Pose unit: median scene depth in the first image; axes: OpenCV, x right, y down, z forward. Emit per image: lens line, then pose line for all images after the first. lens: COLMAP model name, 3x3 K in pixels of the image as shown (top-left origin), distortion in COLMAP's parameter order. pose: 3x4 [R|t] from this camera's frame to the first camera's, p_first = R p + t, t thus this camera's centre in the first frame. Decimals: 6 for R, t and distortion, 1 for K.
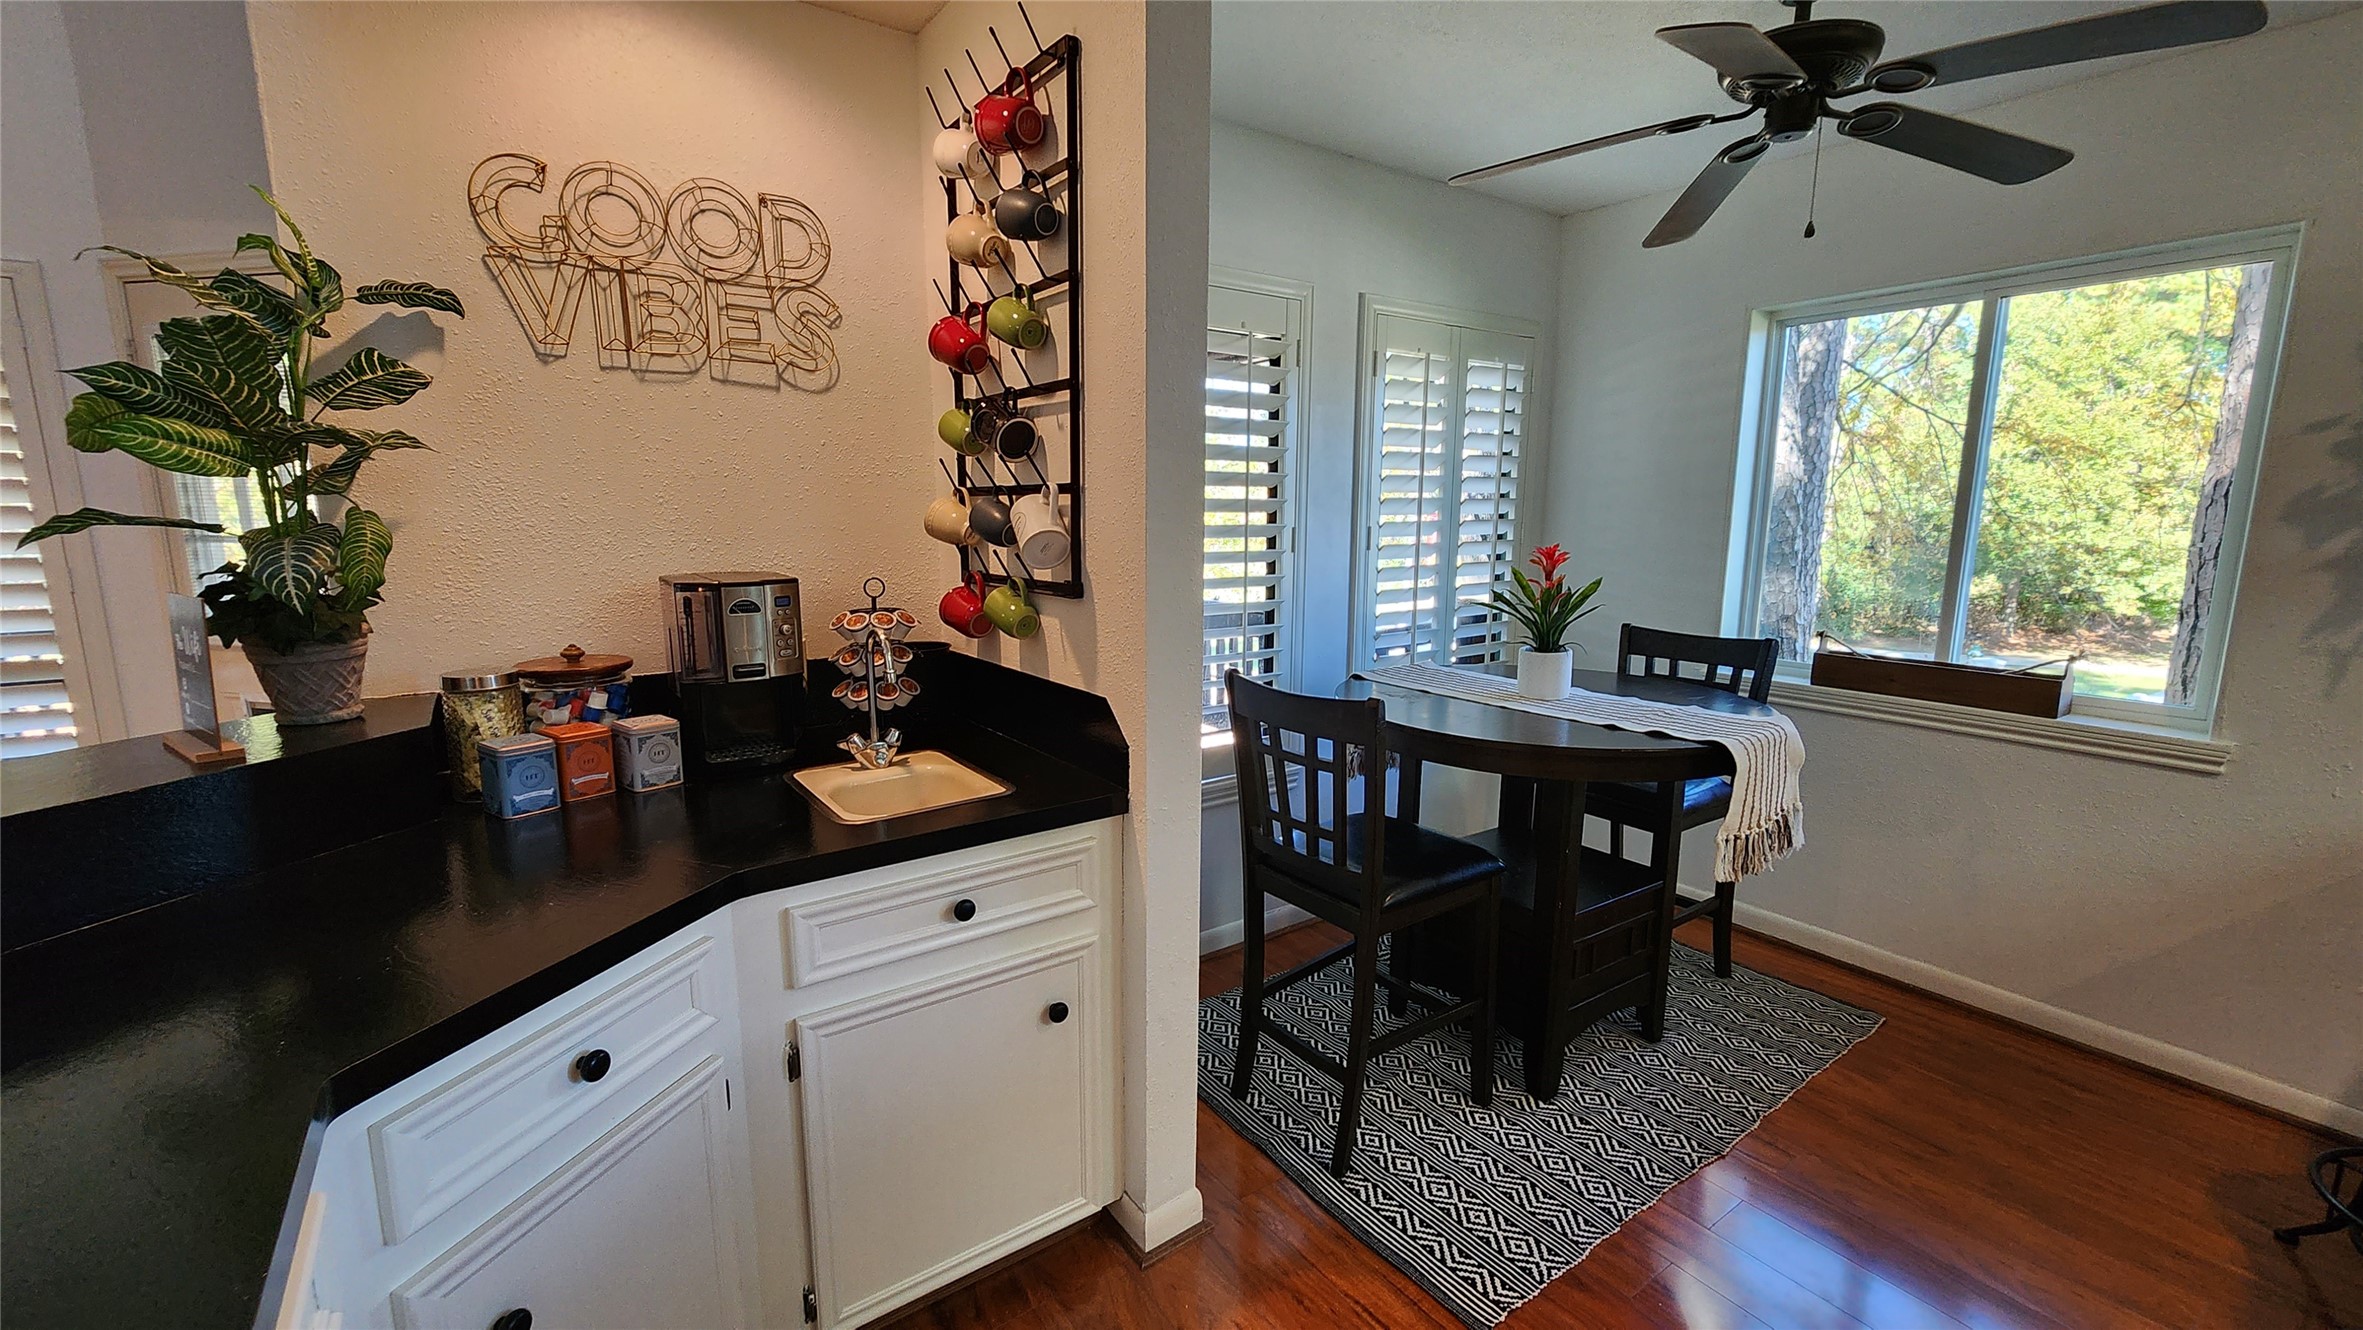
lens RADIAL K [[960.9, 0, 1172.2], [0, 960.9, 664.8], [0, 0, 1]] dist [-0.001844, -0.000507]
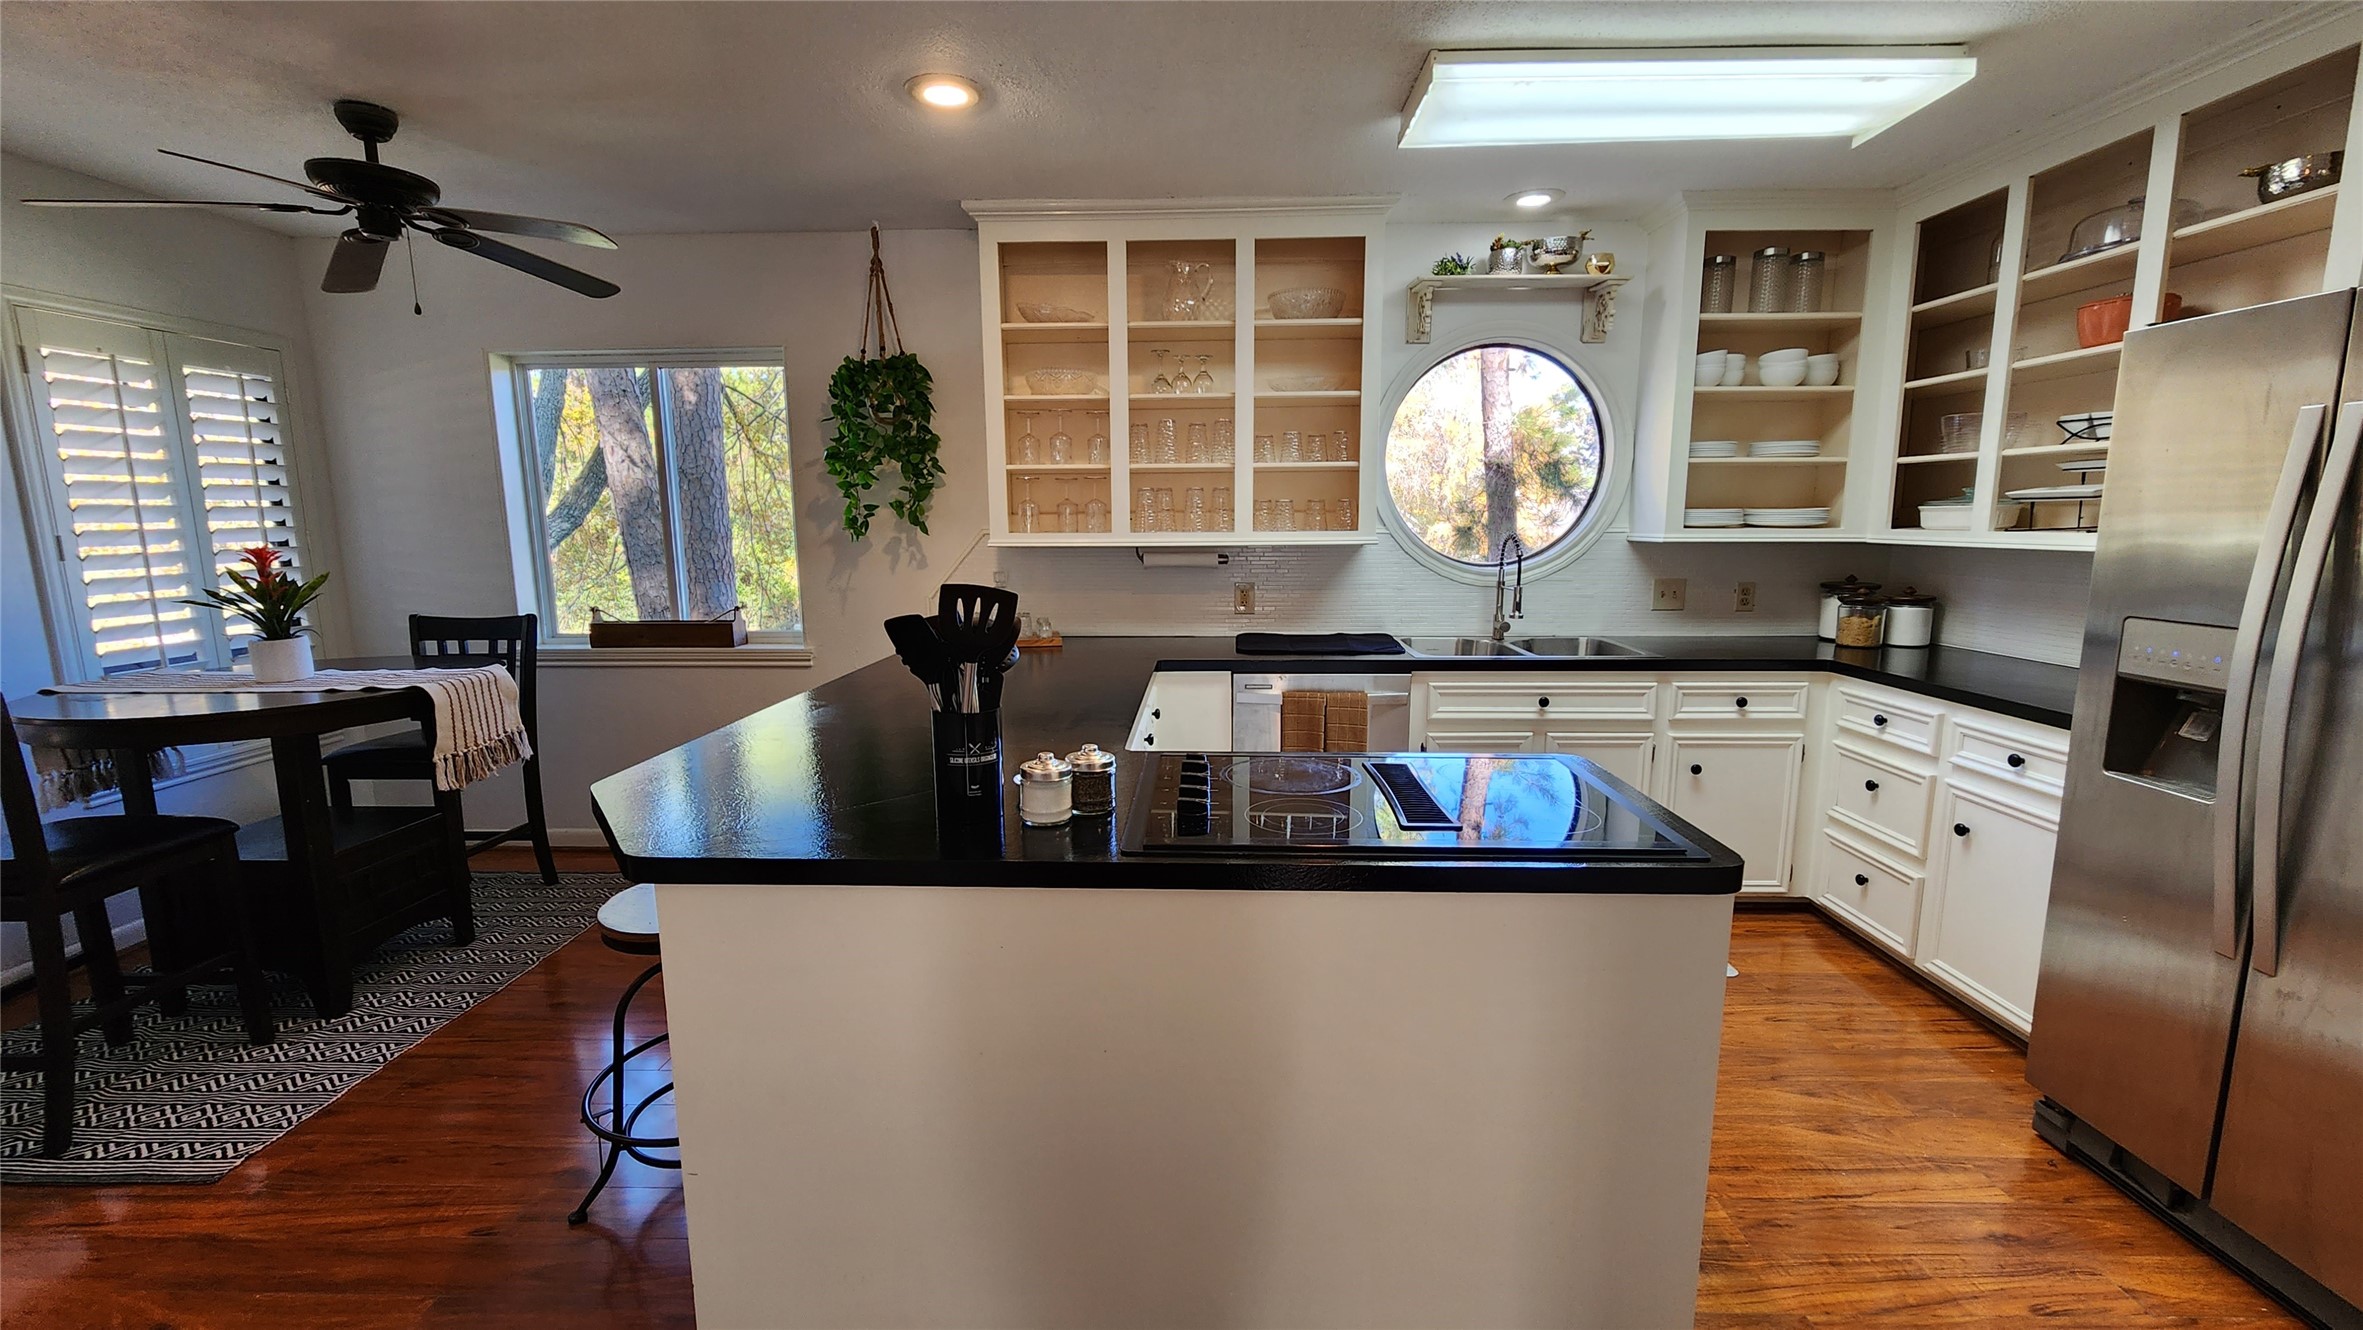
lens RADIAL K [[960.9, 0, 1173.2], [0, 960.9, 673.9], [0, 0, 1]] dist [-0.001844, -0.000507]
pose [[0.594537, -0.138778, 0.792002, 0.117743], [0.140163, 0.987800, 0.067870, 0.096993], [-0.791758, 0.070658, 0.606735, -0.520556]]
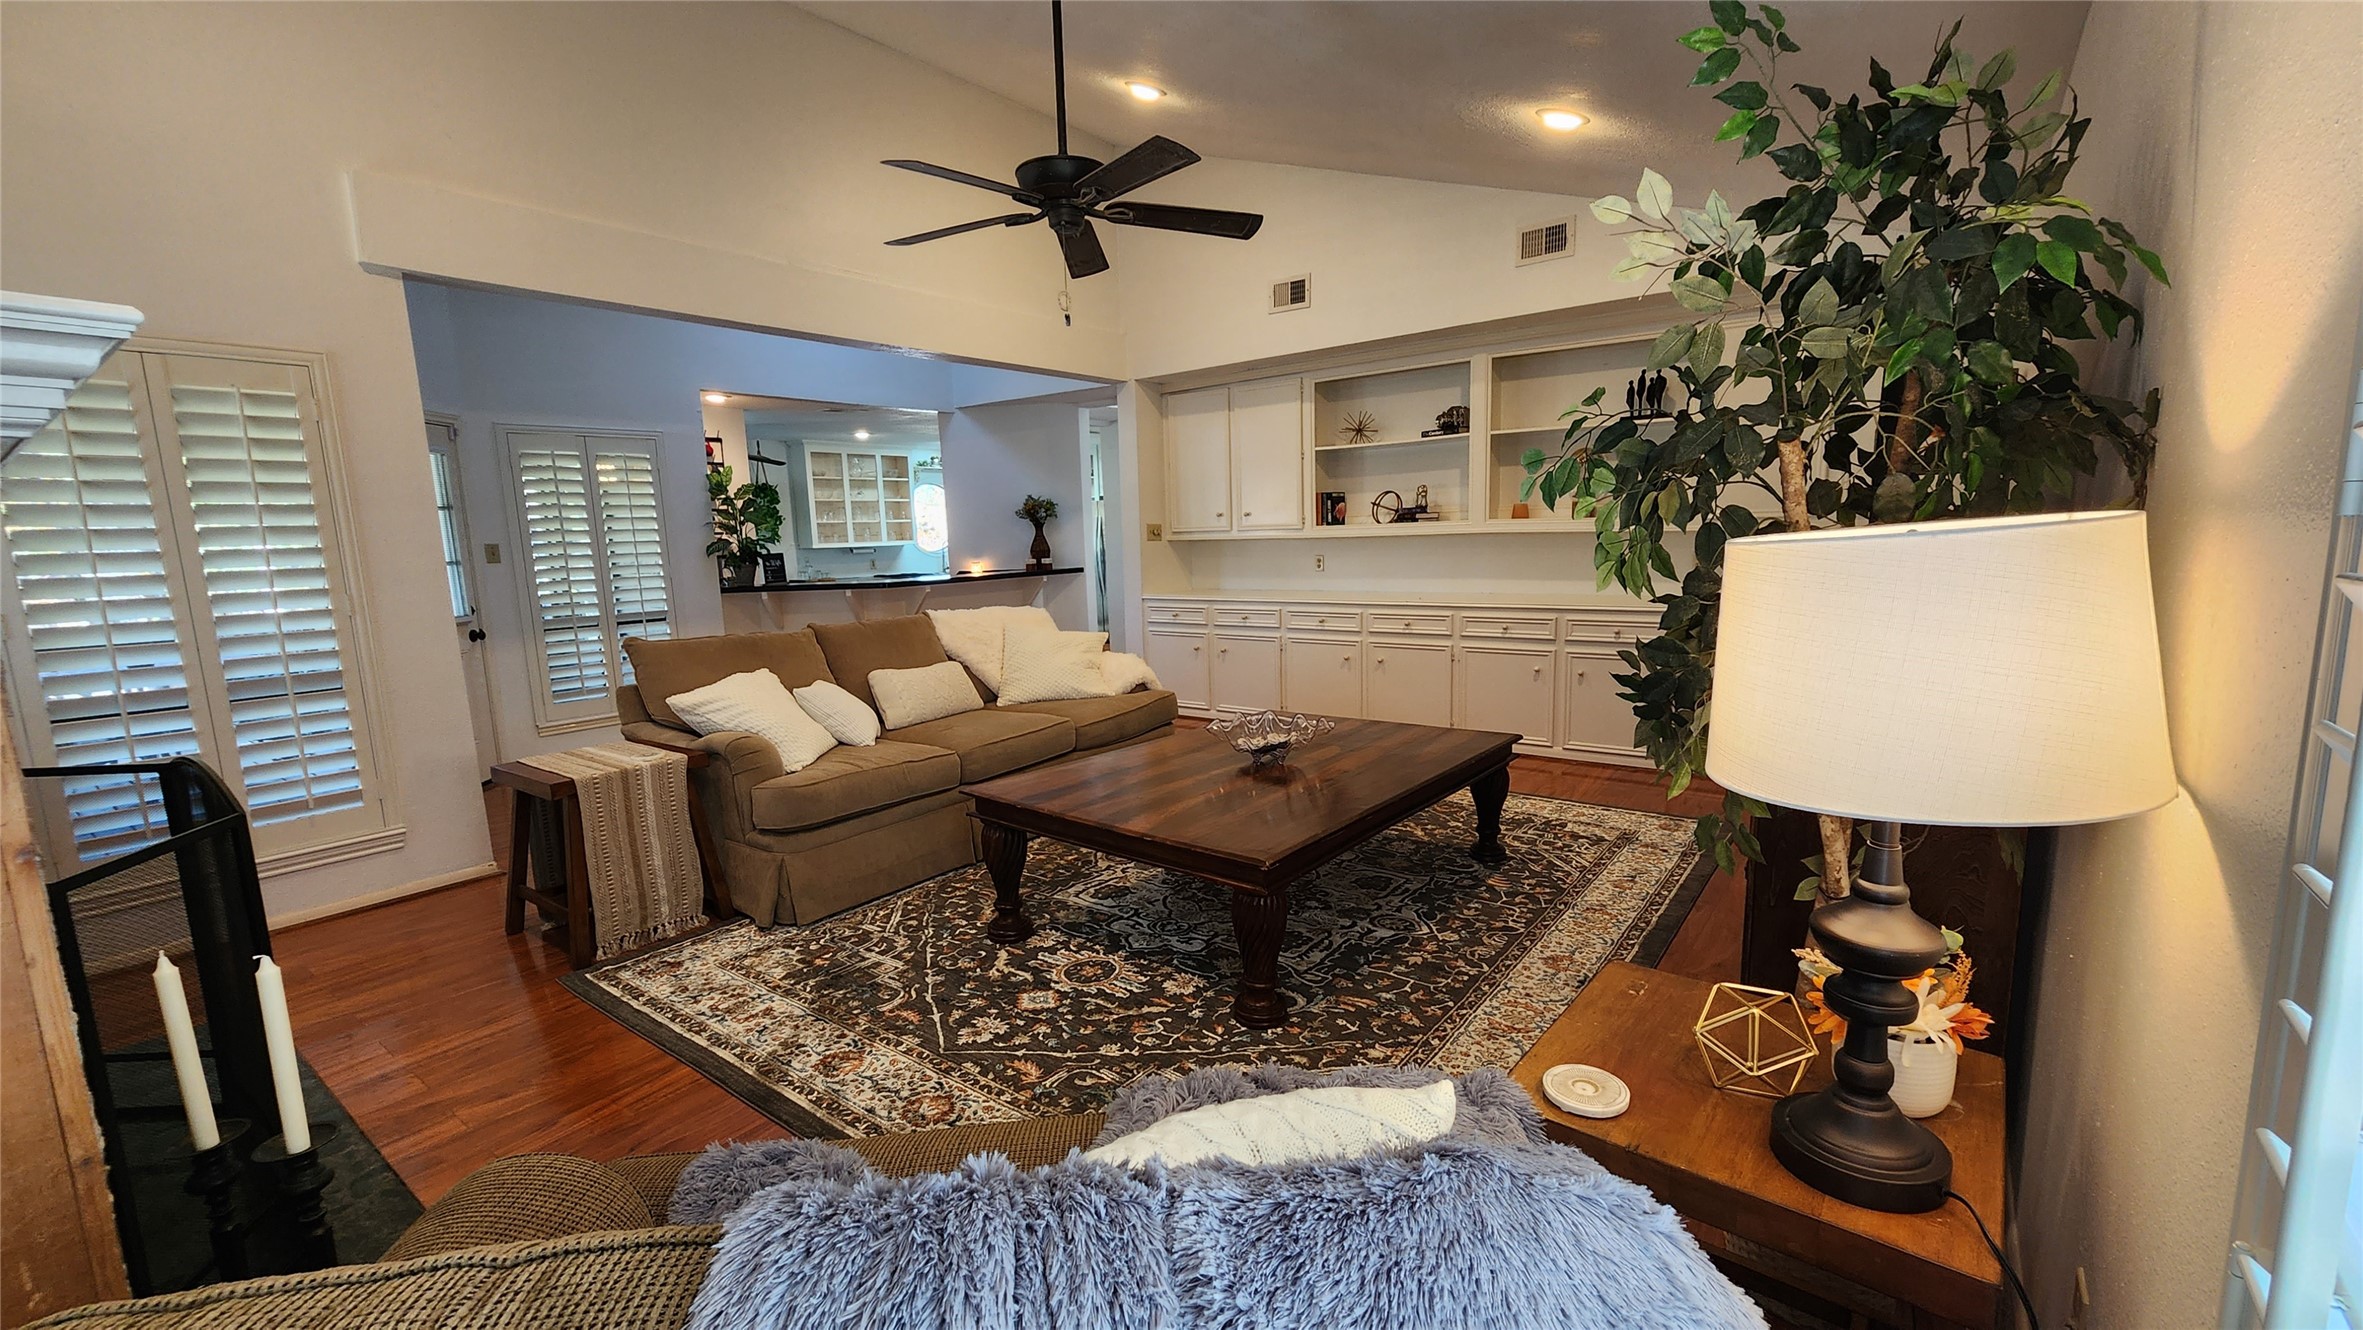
lens RADIAL K [[960.9, 0, 1177.3], [0, 960.9, 675.0], [0, 0, 1]] dist [-0.001844, -0.000507]
pose [[-0.292253, -0.138571, 0.946249, -3.573273], [0.185727, 0.962384, 0.198297, -0.038178], [-0.938133, 0.233697, -0.255523, 0.272355]]
